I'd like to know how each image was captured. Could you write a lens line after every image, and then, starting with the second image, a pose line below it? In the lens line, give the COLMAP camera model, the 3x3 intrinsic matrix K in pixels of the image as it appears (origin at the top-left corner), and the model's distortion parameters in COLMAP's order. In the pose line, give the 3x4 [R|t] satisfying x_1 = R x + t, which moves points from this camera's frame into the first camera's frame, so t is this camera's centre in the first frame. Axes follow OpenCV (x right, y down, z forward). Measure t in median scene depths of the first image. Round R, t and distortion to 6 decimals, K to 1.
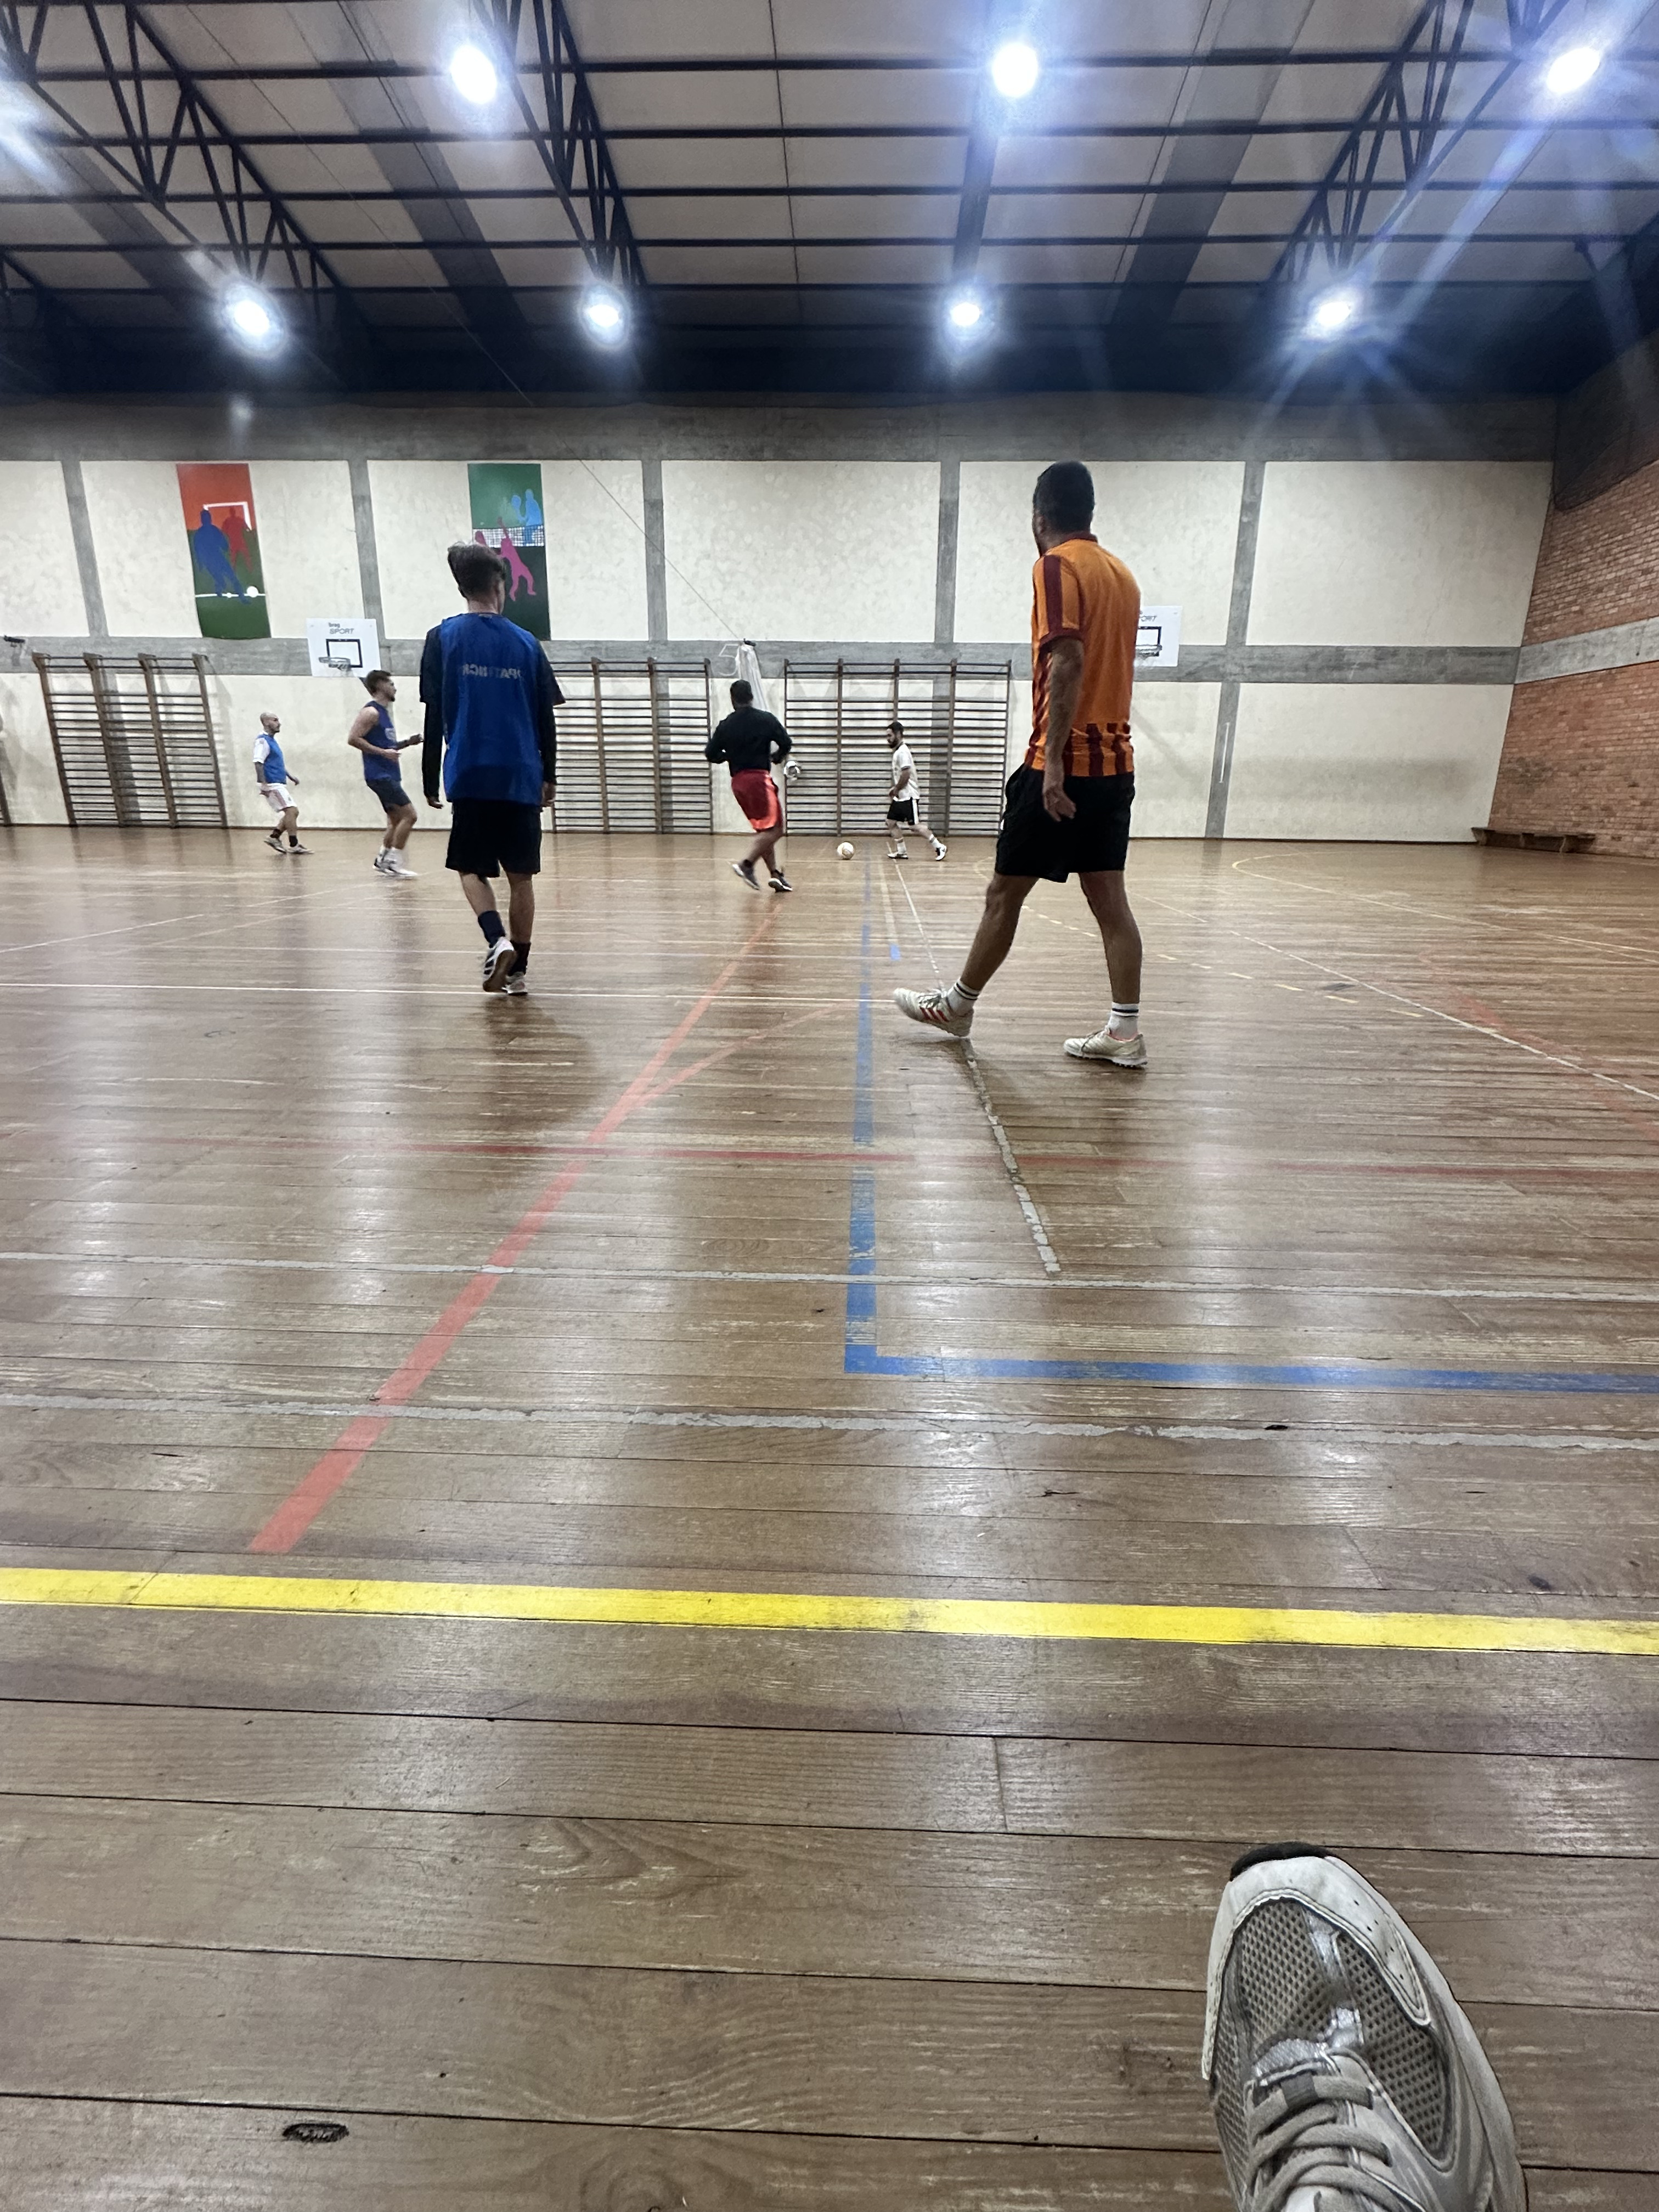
lens RADIAL K [[1047.2, 0, 830.7], [0, 1047.2, 1100.0], [0, 0, 1]] dist [0.000503, -0.000071]
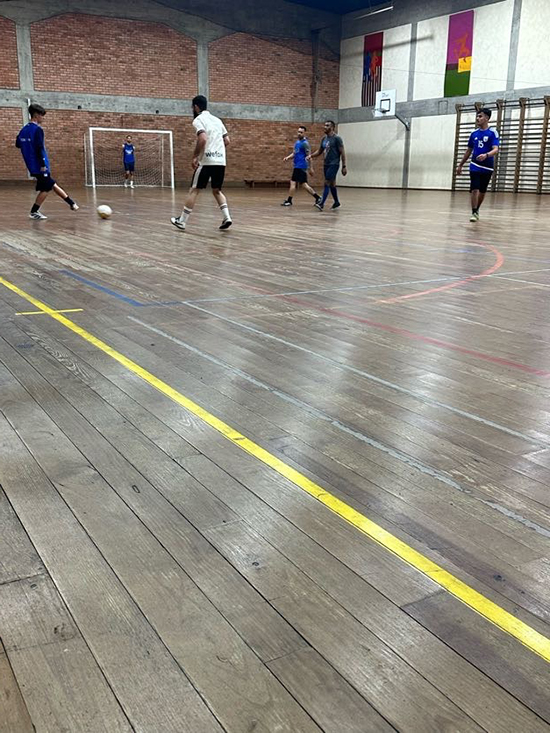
lens RADIAL K [[750.0, 0, 274.8], [0, 750.0, 367.1], [0, 0, 1]] dist [0.004032, 0.000000]
pose [[0.533994, 0.208664, -0.819335, 3.404047], [-0.237522, 0.967065, 0.091484, 0.075157], [0.811439, 0.145758, 0.565969, -0.122920]]
